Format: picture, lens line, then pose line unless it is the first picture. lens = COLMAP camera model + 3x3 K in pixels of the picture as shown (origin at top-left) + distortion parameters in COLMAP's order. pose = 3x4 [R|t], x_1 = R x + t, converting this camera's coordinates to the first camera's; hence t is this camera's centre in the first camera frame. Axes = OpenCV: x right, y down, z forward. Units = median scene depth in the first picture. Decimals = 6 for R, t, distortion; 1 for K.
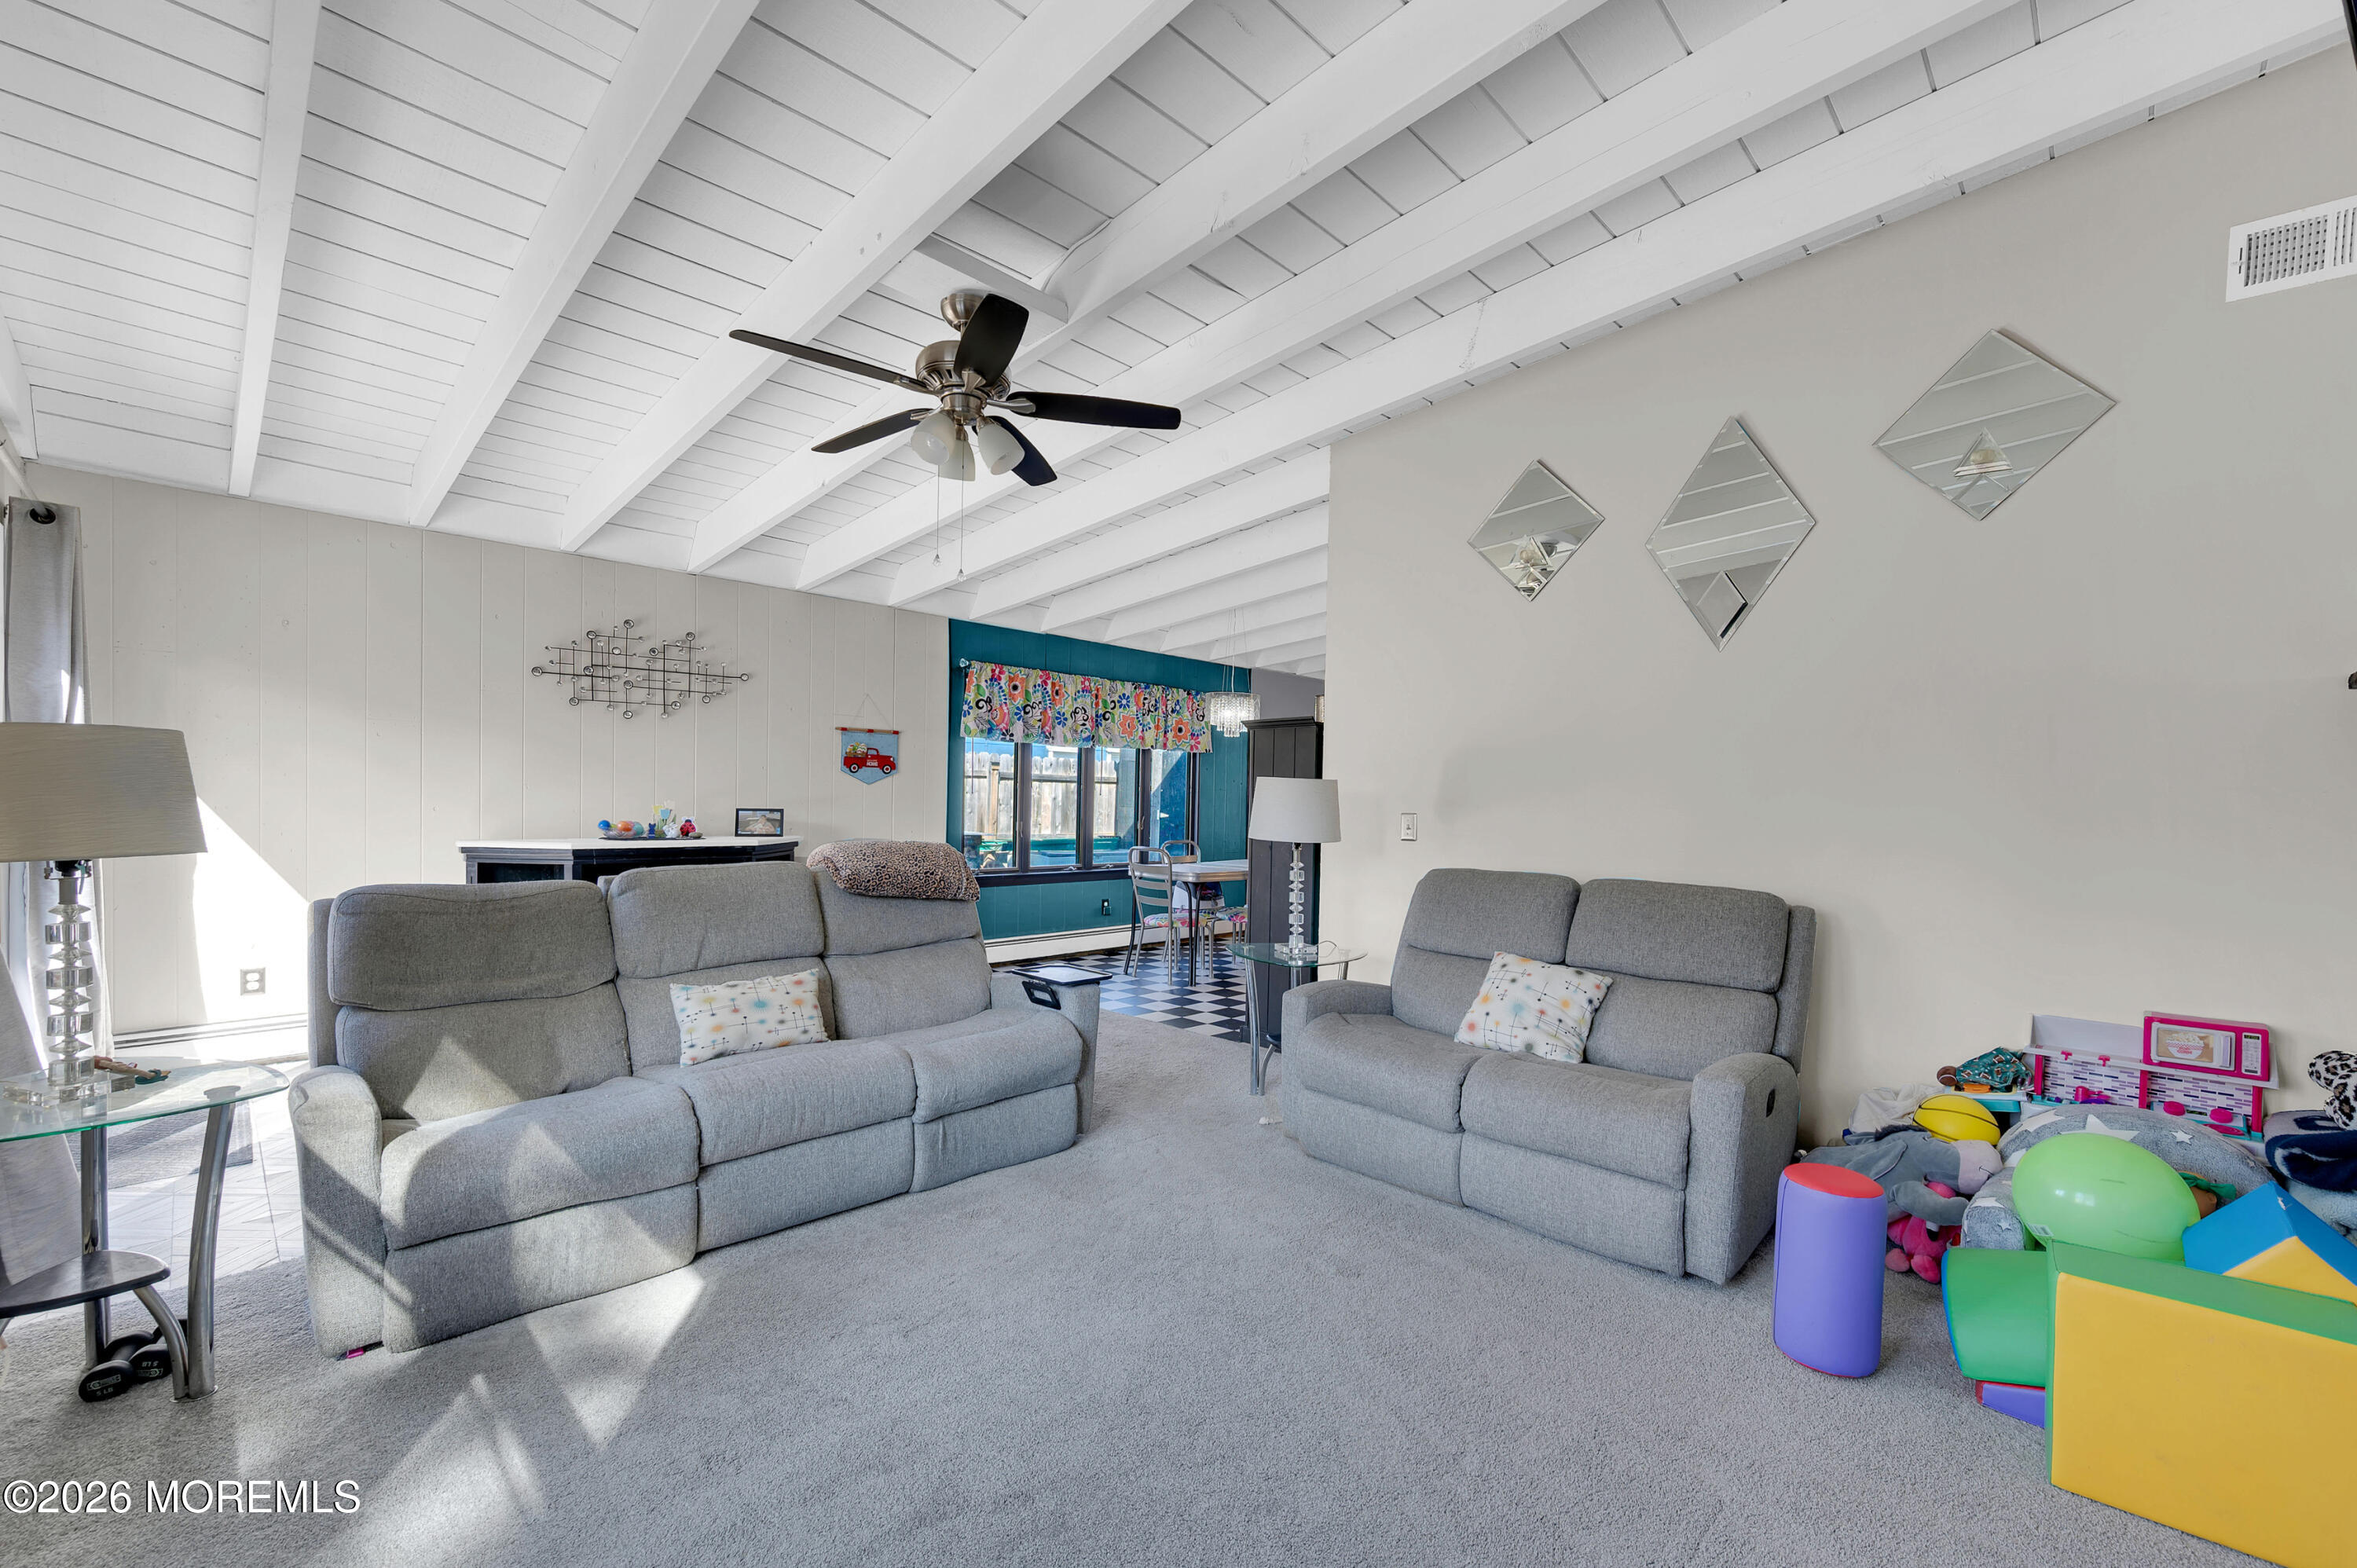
lens RADIAL K [[973.9, 0, 1178.5], [0, 973.9, 784.0], [0, 0, 1]] dist [0.026804, 0.000180]
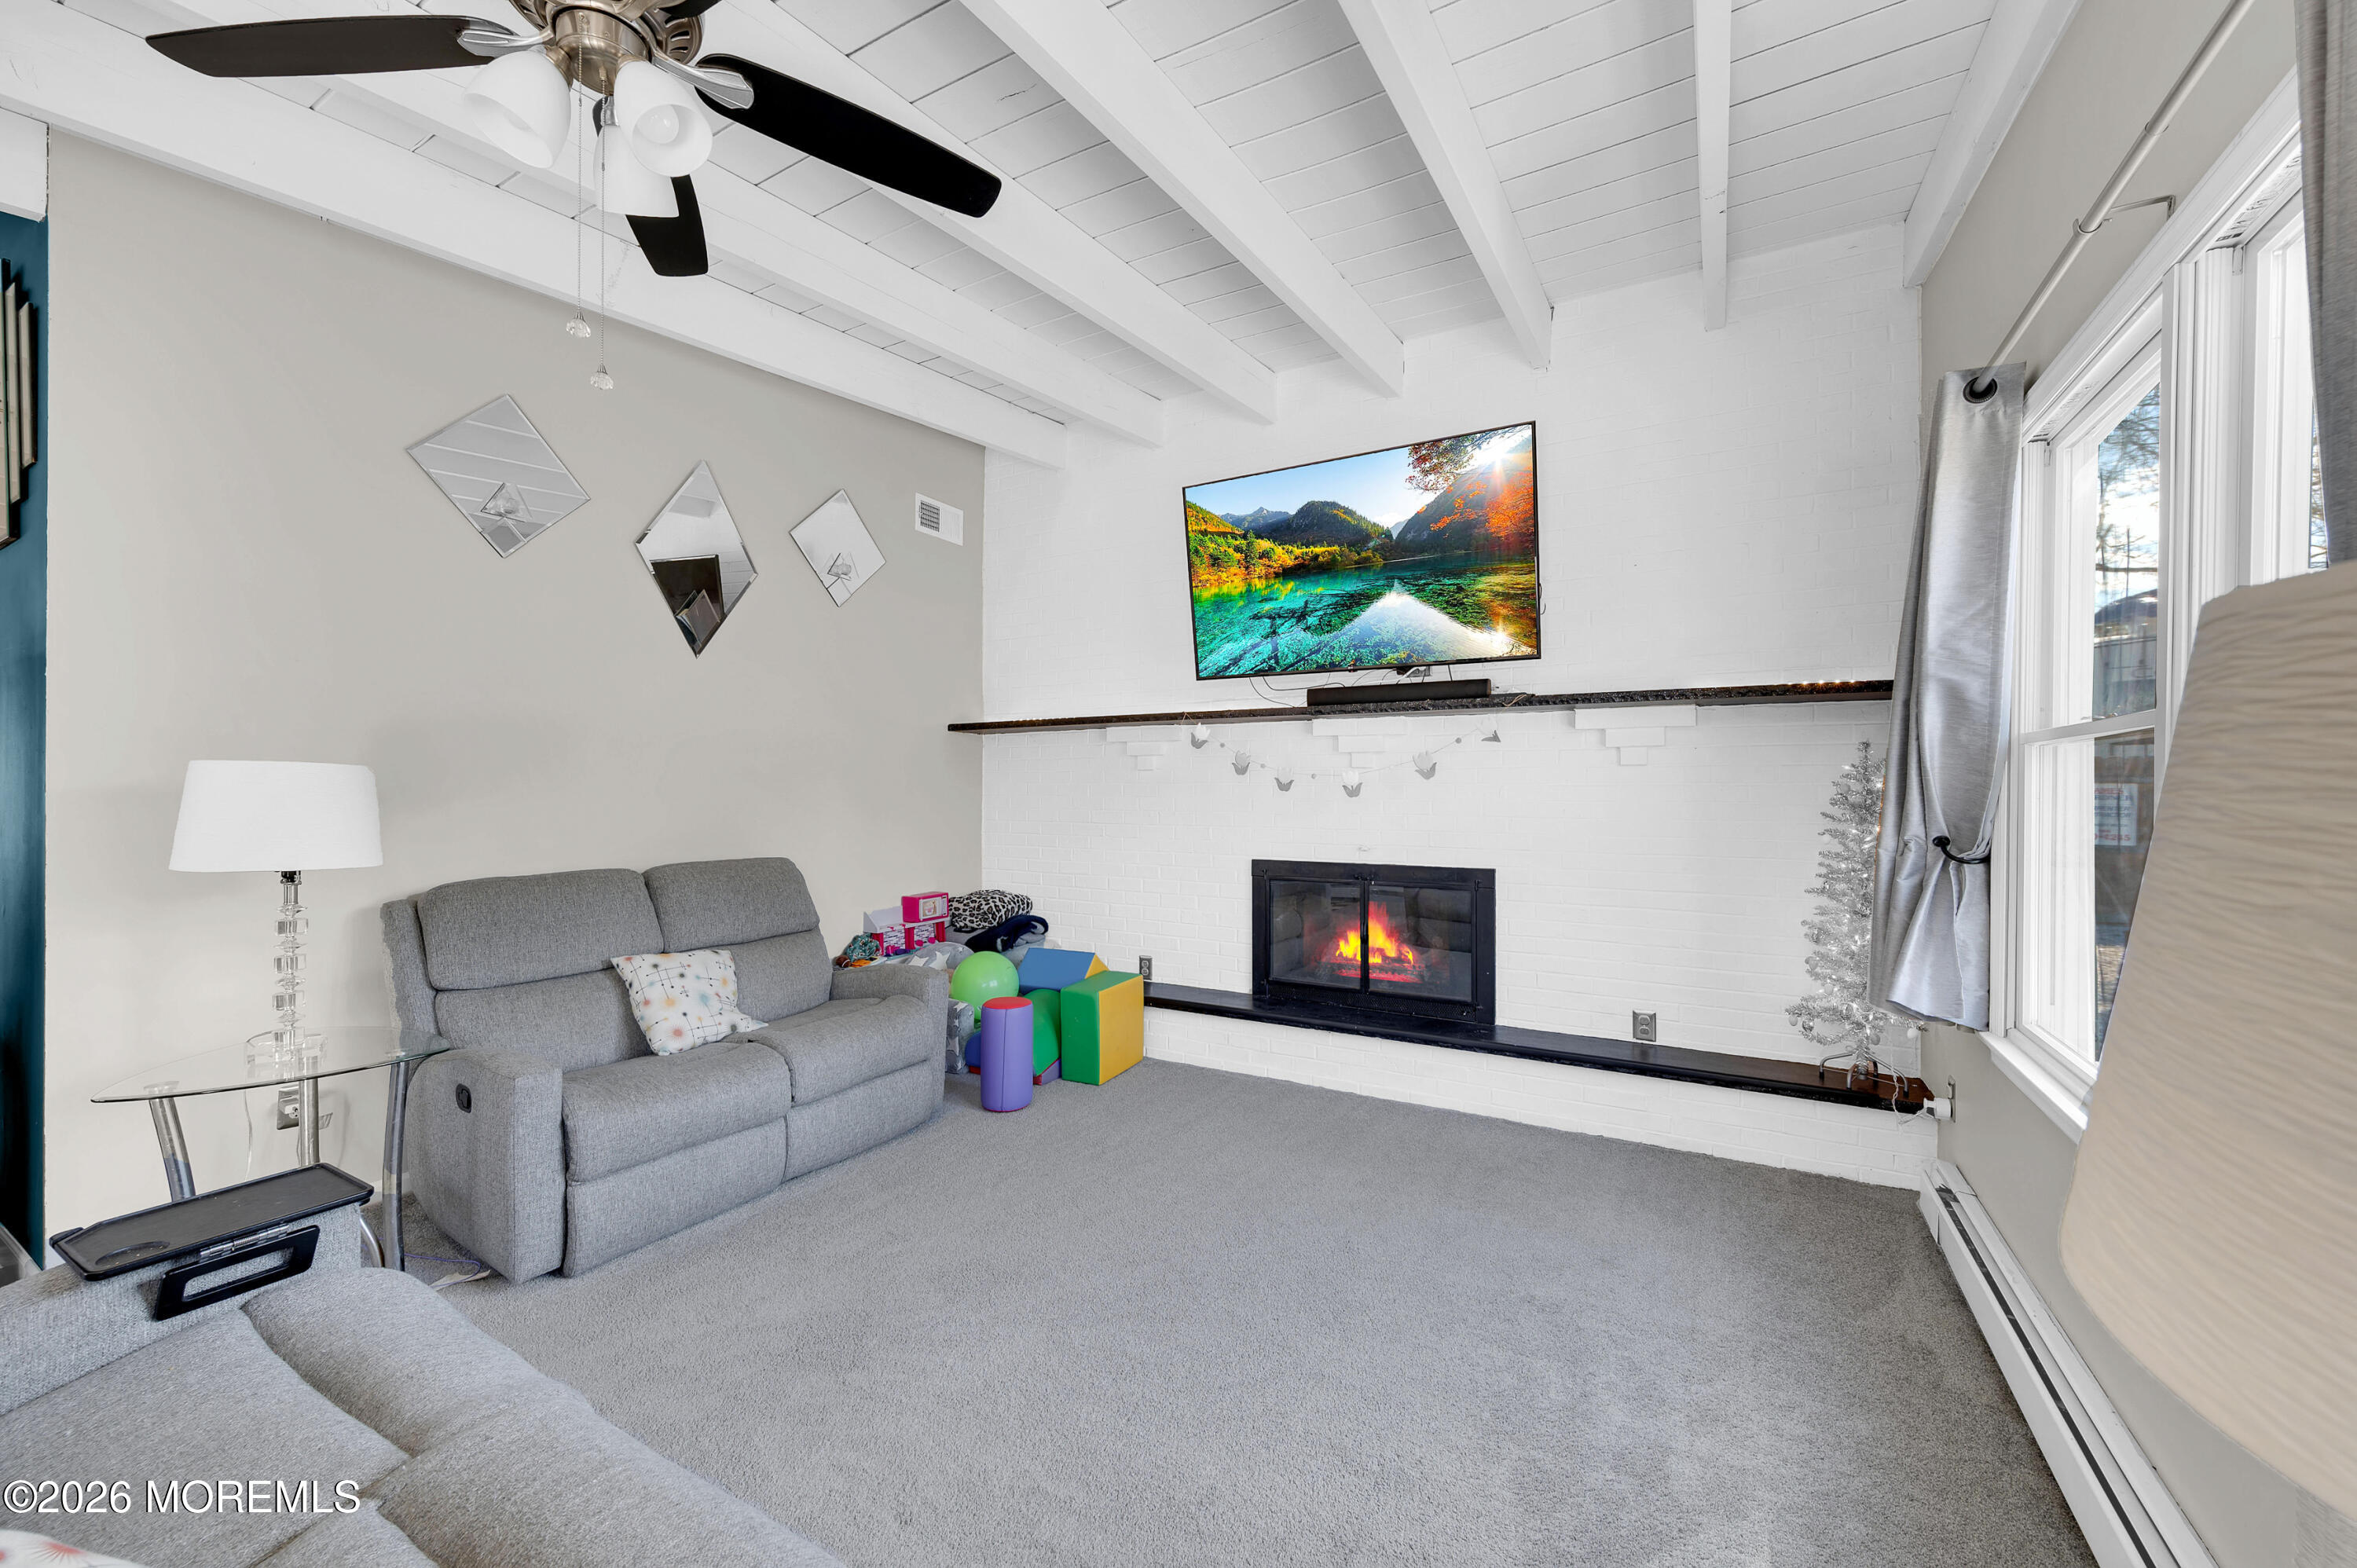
lens RADIAL K [[925.8, 0, 1178.5], [0, 925.8, 784.0], [0, 0, 1]] dist [0.000992, 0.000660]
pose [[-0.243704, -0.009021, 0.969808, -0.698155], [-0.007140, 0.999946, 0.007507, 0.000378], [-0.969823, -0.005095, -0.243755, 0.778937]]
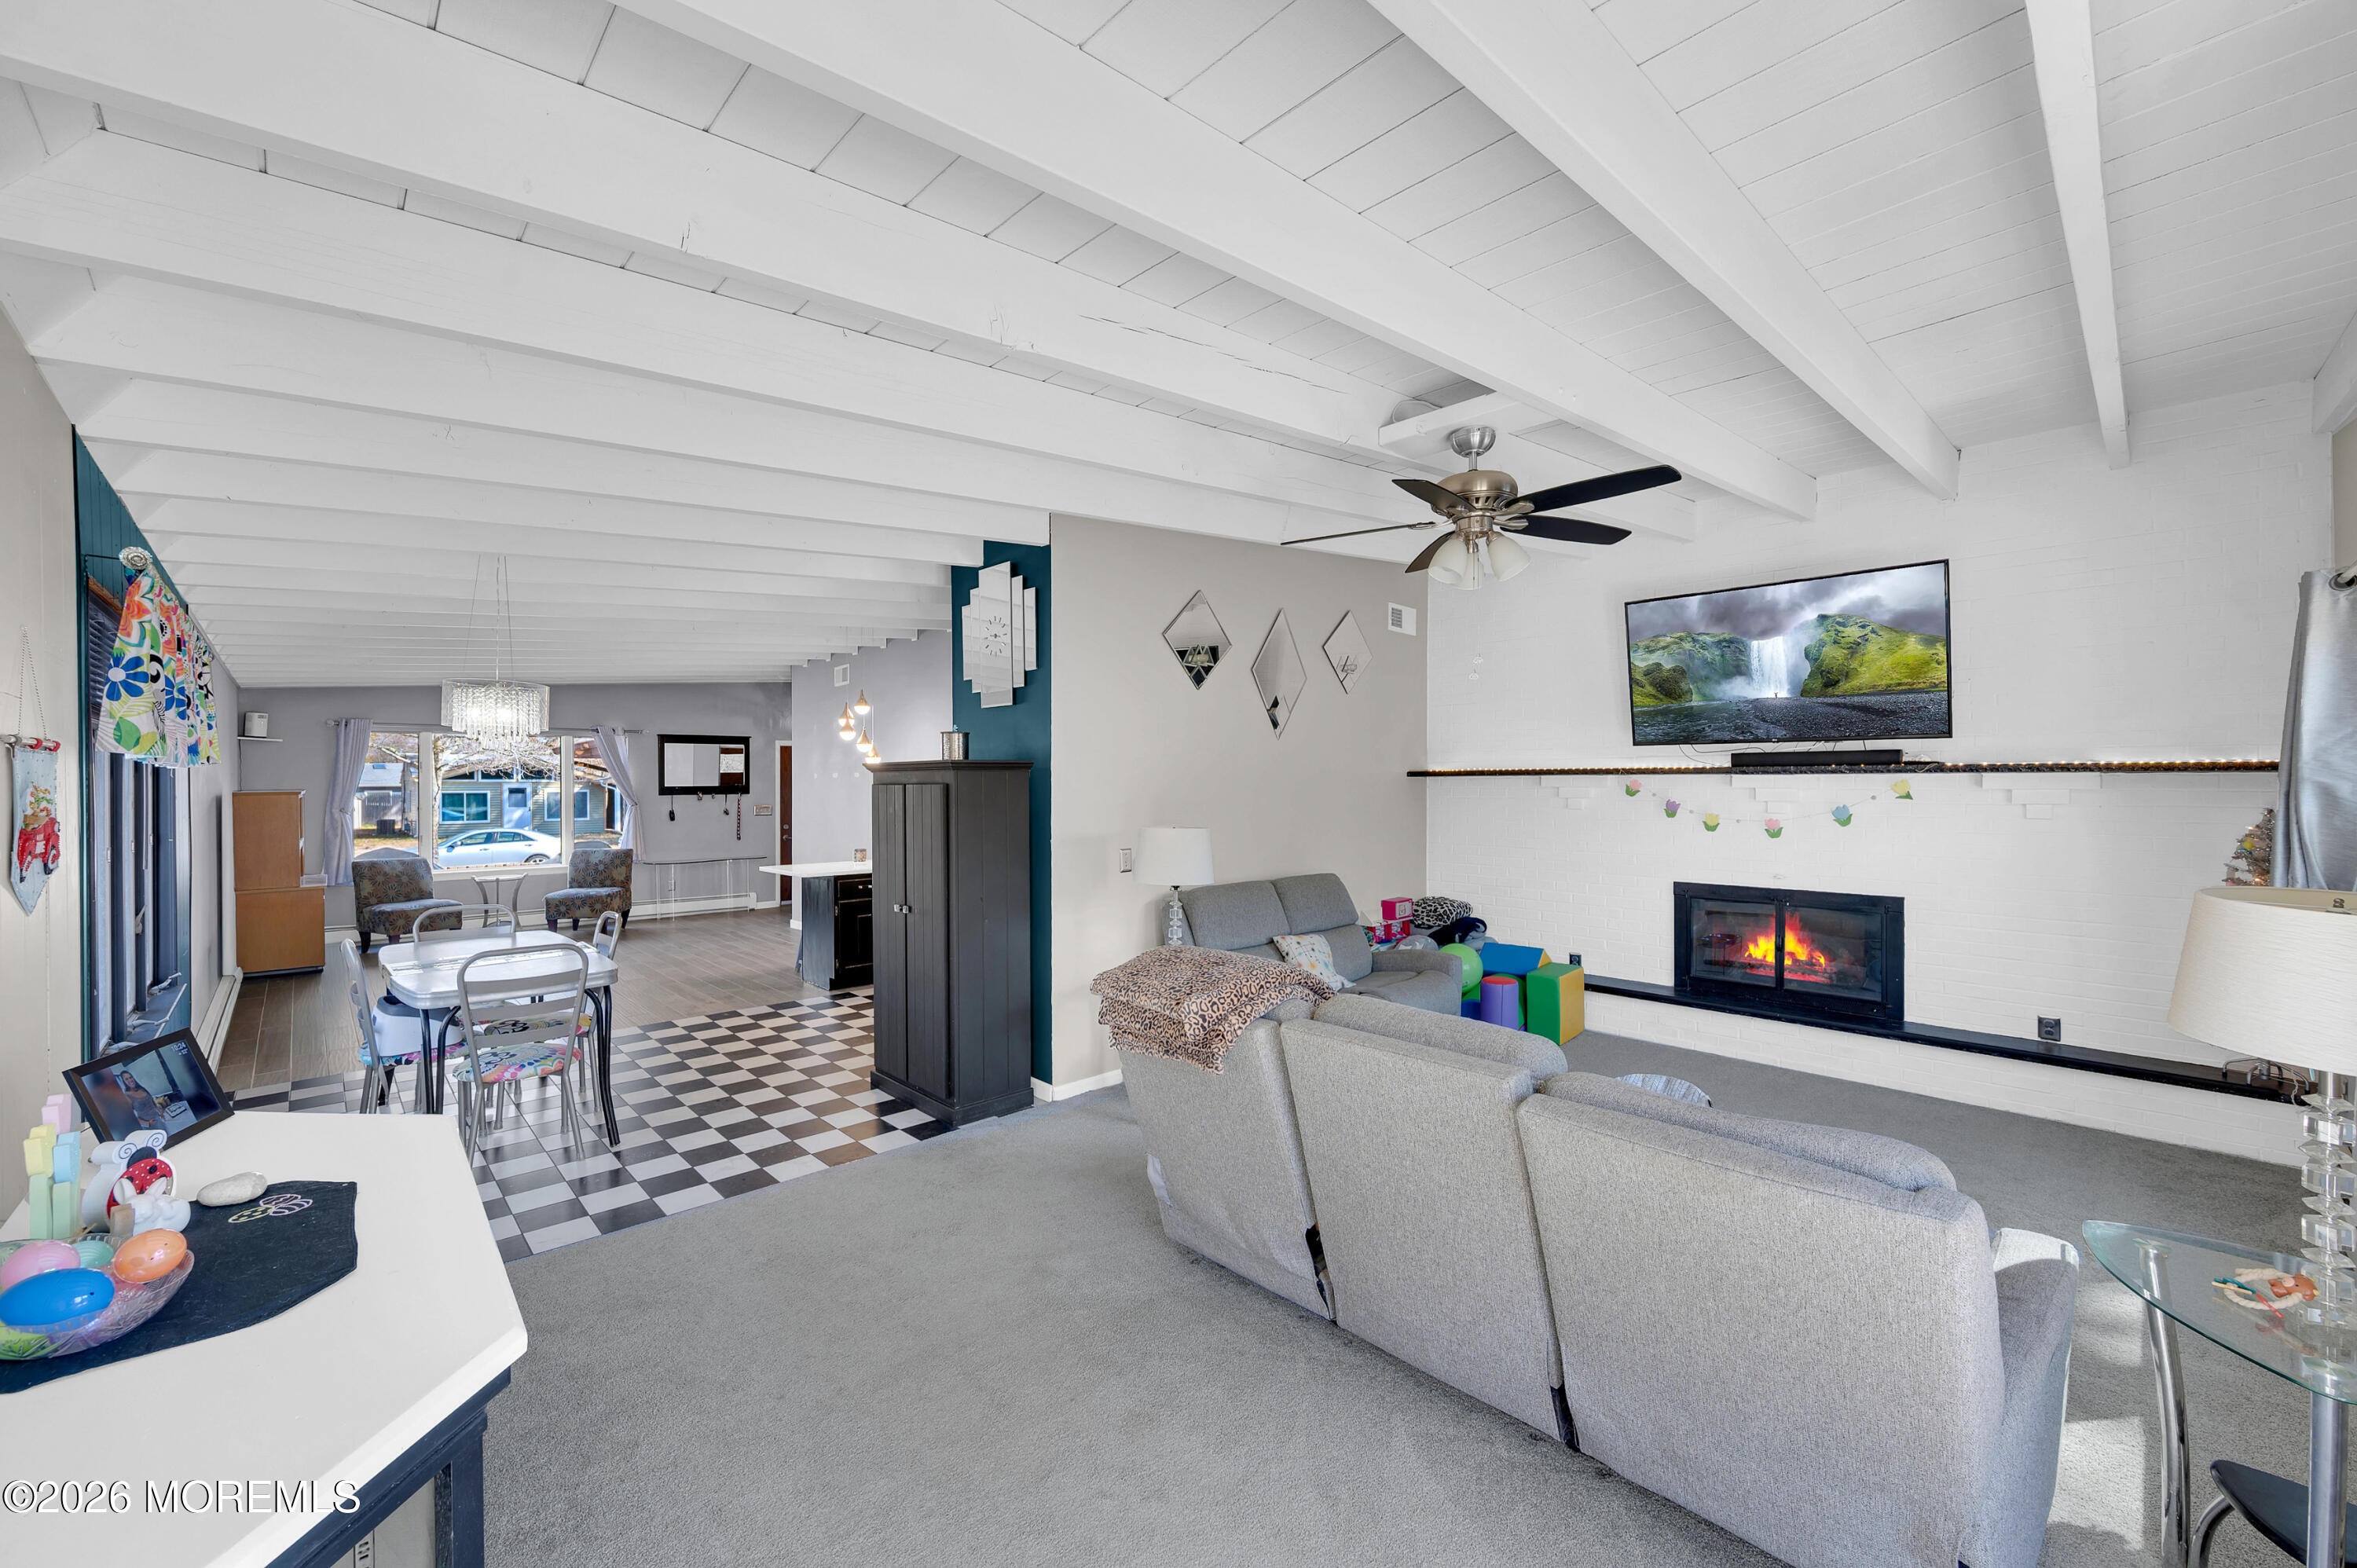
lens RADIAL K [[925.8, 0, 1178.5], [0, 925.8, 784.0], [0, 0, 1]] dist [0.000992, 0.000660]
pose [[0.036035, -0.015190, 0.999235, -1.182195], [-0.001488, 0.999883, 0.015253, -0.088451], [-0.999349, -0.002037, 0.036009, 1.213221]]
